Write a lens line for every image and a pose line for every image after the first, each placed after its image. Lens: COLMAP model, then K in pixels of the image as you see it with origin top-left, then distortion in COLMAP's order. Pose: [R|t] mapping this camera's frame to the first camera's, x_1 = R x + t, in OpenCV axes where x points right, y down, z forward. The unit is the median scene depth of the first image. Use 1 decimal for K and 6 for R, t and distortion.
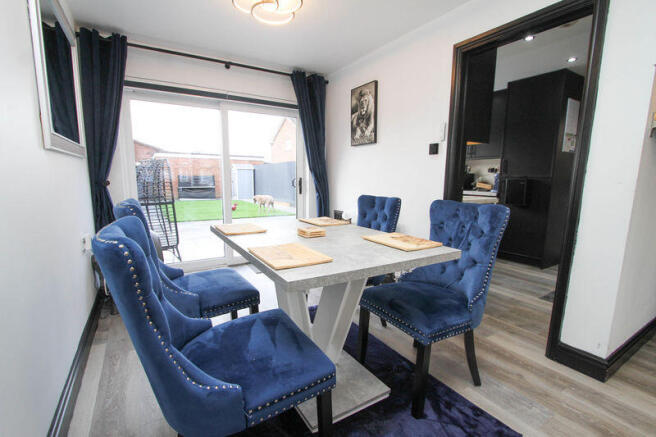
lens RADIAL K [[300.2, 0, 328.0], [0, 300.2, 218.5], [0, 0, 1]] dist [0.000341, 0.000010]
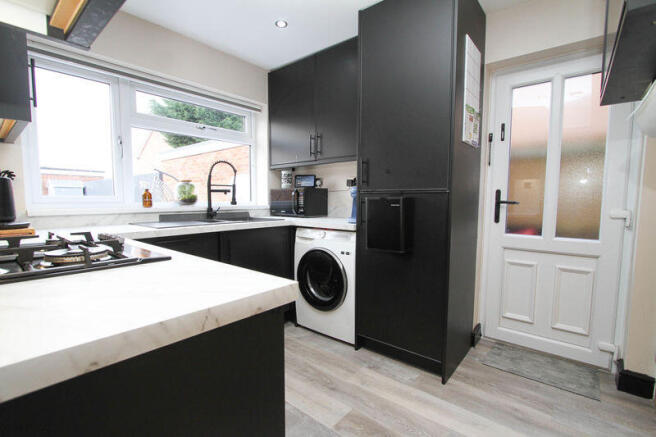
lens RADIAL K [[300.2, 0, 328.0], [0, 300.2, 218.5], [0, 0, 1]] dist [0.000341, 0.000010]
pose [[0.947739, -0.030181, 0.317616, 0.366259], [0.050527, 0.997151, -0.056013, -0.070581], [-0.315021, 0.069134, 0.946563, 0.545696]]
